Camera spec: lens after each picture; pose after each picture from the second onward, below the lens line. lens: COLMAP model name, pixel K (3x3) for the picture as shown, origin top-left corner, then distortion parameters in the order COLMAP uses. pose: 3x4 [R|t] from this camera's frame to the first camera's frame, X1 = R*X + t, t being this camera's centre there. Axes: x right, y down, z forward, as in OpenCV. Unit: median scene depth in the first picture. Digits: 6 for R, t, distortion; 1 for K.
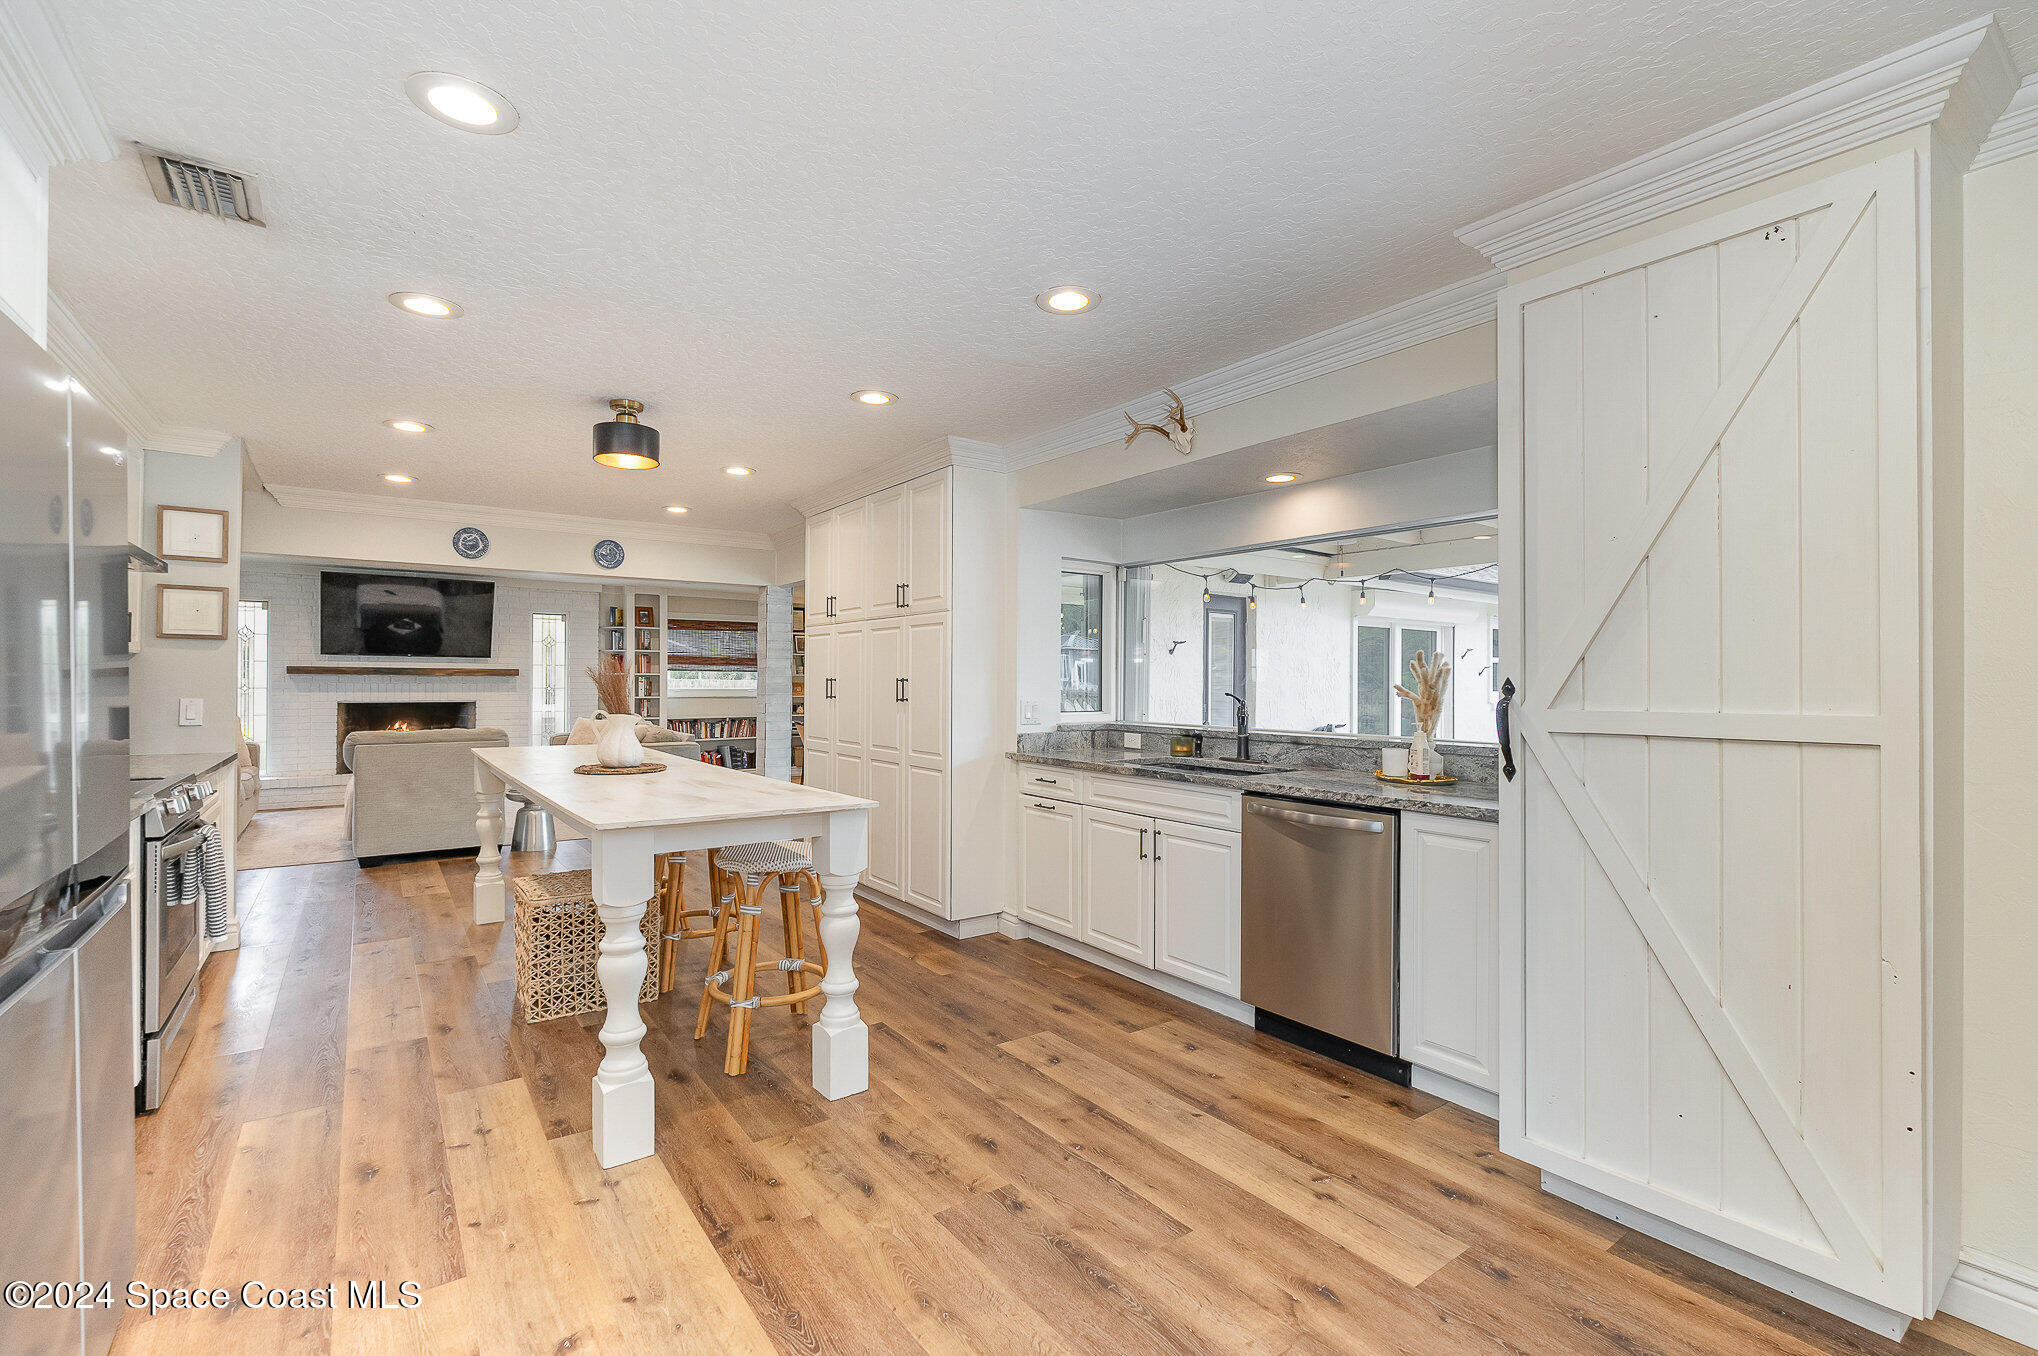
lens RADIAL K [[908.5, 0, 1012.6], [0, 908.5, 690.7], [0, 0, 1]] dist [-0.000784, 0.000113]
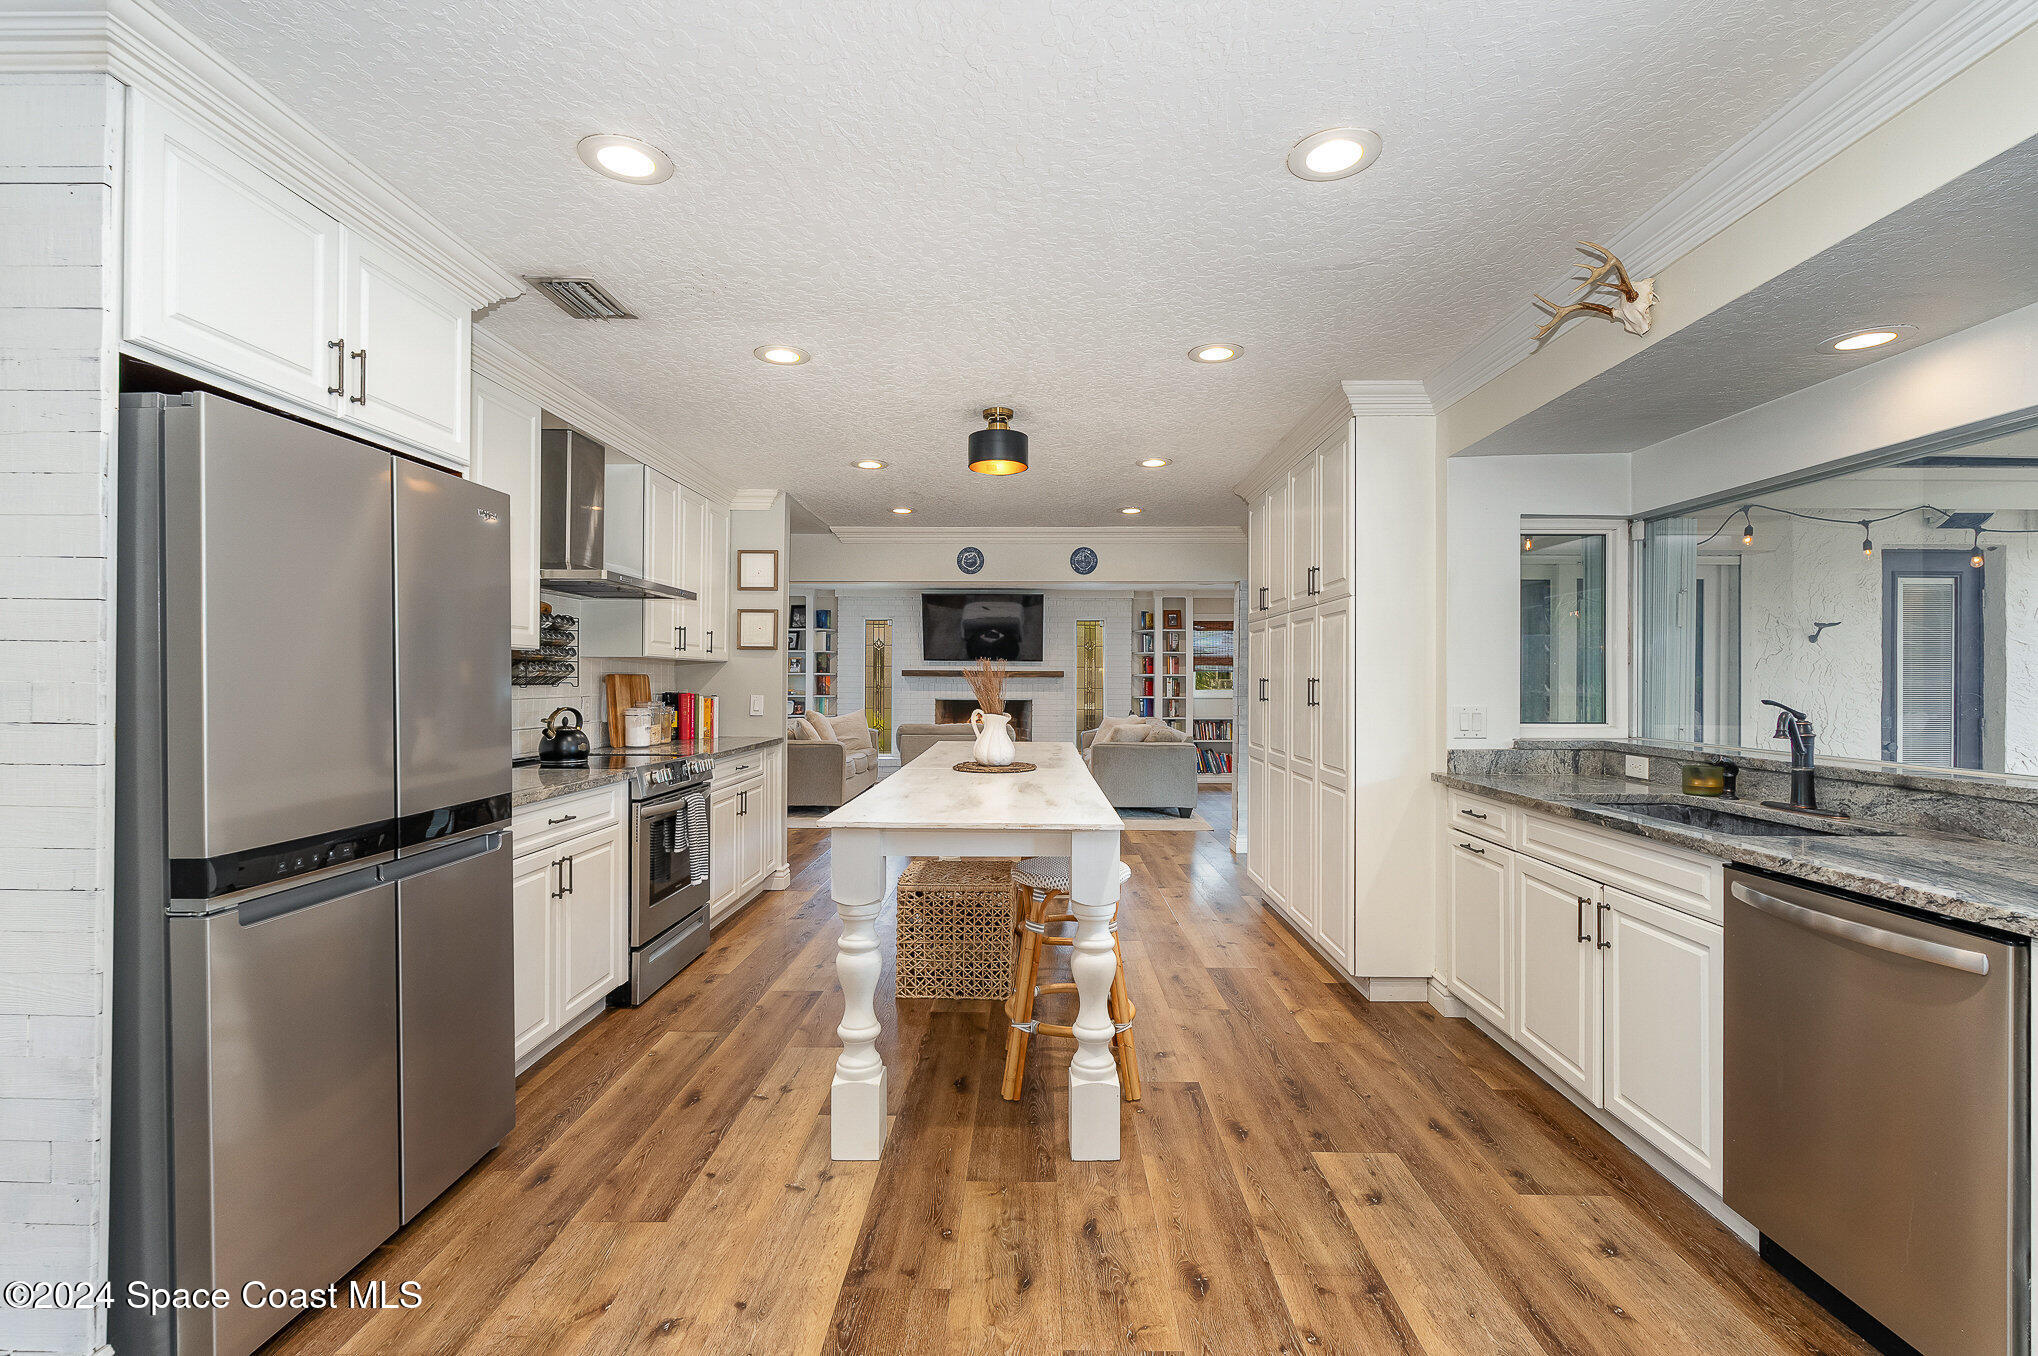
lens RADIAL K [[908.5, 0, 1016.2], [0, 908.5, 683.6], [0, 0, 1]] dist [-0.000784, 0.000113]
pose [[0.799368, 0.001189, -0.600840, 0.211154], [-0.006611, 0.999955, -0.006817, -0.001426], [0.600805, 0.009421, 0.799340, 0.196164]]
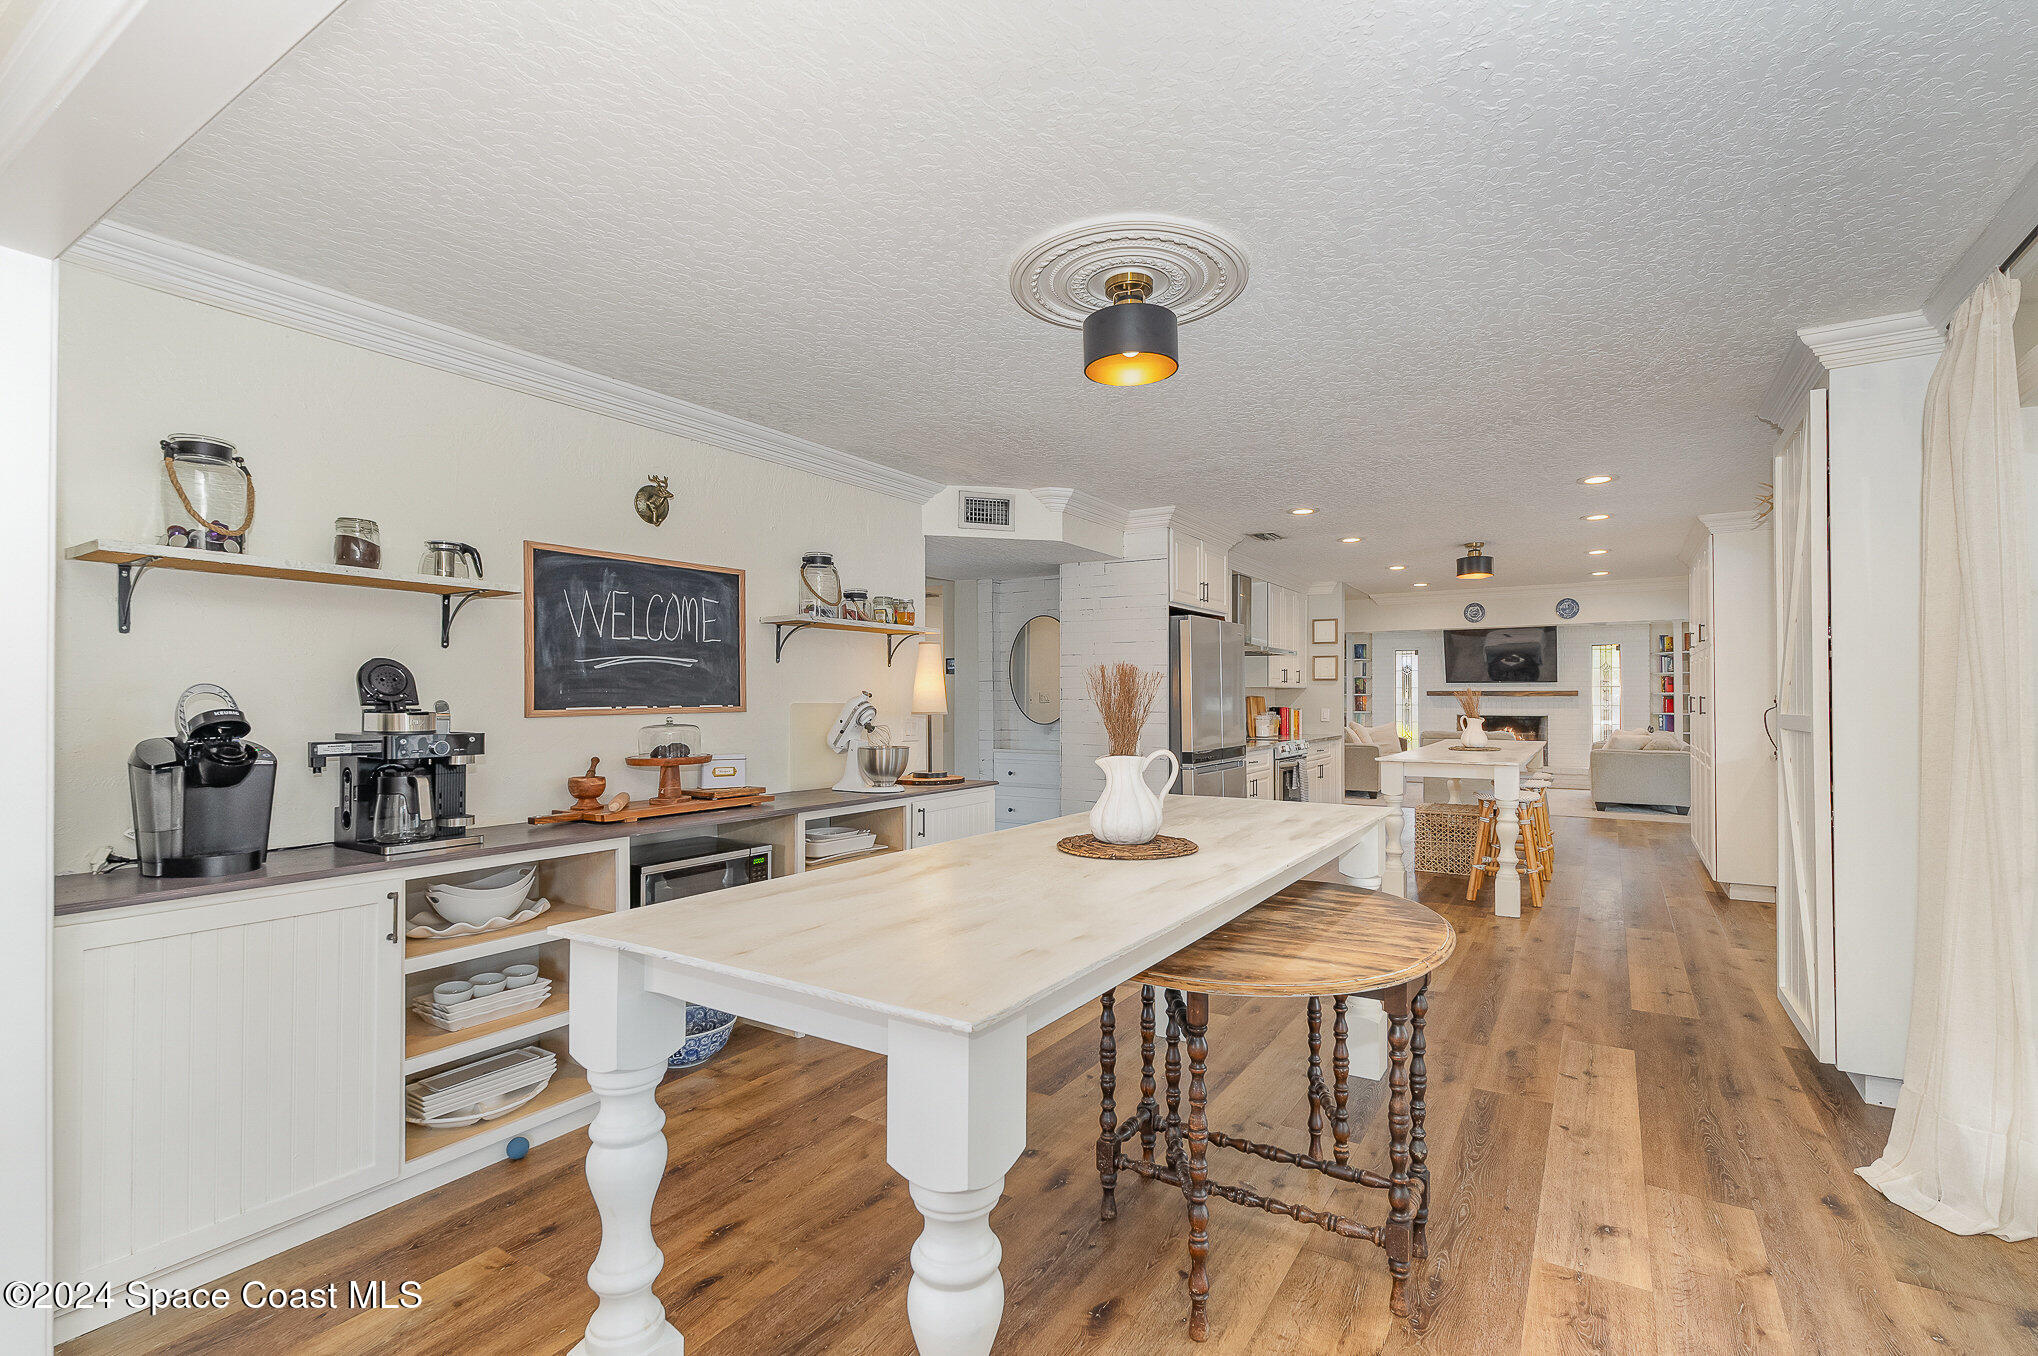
lens RADIAL K [[908.5, 0, 1054.5], [0, 908.5, 690.8], [0, 0, 1]] dist [-0.000784, 0.000113]
pose [[0.391191, -0.013354, -0.920212, 0.910893], [-0.006834, 0.999825, -0.017414, 0.010005], [0.920284, 0.013101, 0.391032, -0.469189]]
